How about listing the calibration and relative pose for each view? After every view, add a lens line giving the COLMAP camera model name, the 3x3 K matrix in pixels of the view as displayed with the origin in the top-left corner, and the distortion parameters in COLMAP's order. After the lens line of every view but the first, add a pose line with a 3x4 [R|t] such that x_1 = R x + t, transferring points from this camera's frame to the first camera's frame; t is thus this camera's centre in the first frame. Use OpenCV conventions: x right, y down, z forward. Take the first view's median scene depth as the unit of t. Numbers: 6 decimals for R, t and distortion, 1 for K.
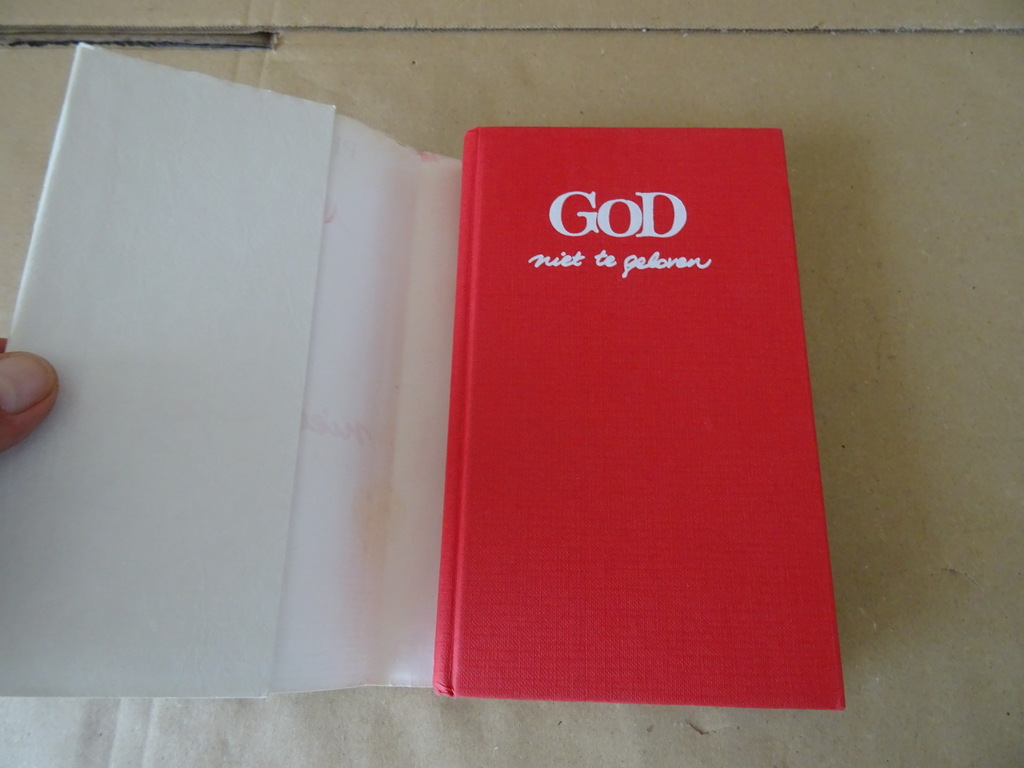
lens RADIAL K [[711.4, 0, 514.2], [0, 711.4, 384.8], [0, 0, 1]] dist [-0.002701, -0.008451]
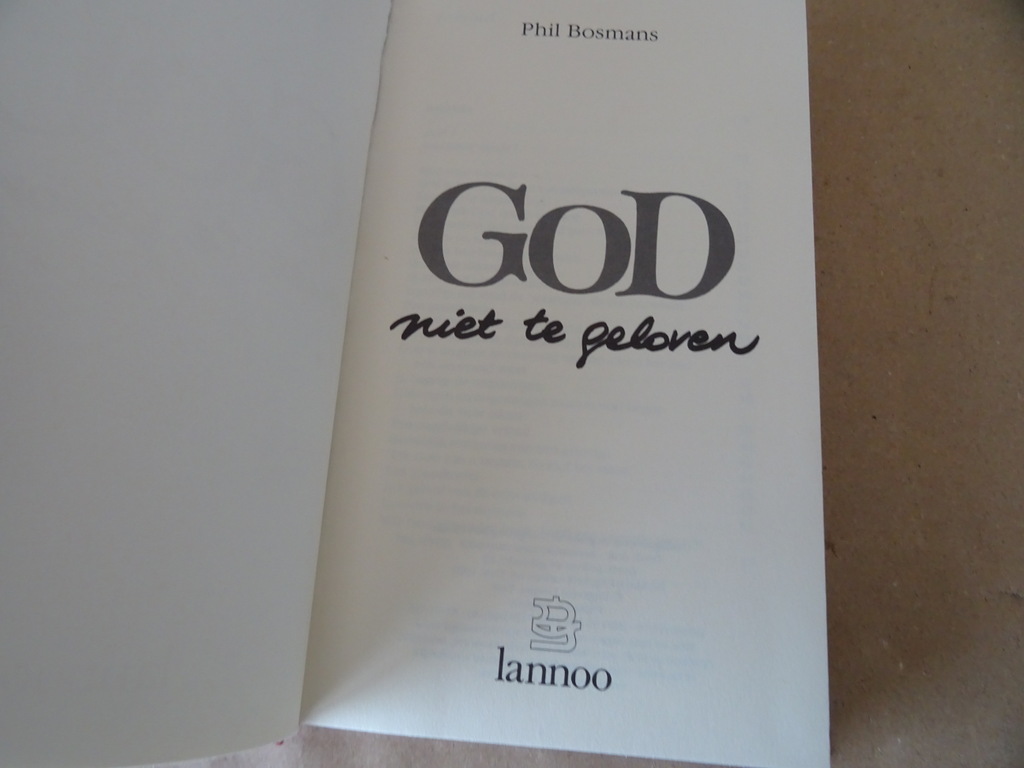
lens RADIAL K [[711.4, 0, 508.8], [0, 711.4, 377.6], [0, 0, 1]] dist [-0.002701, -0.008451]
pose [[0.998559, 0.040800, -0.034848, 0.111278], [-0.038414, 0.997041, 0.066587, 0.011531], [0.037462, -0.065153, 0.997172, 0.258943]]
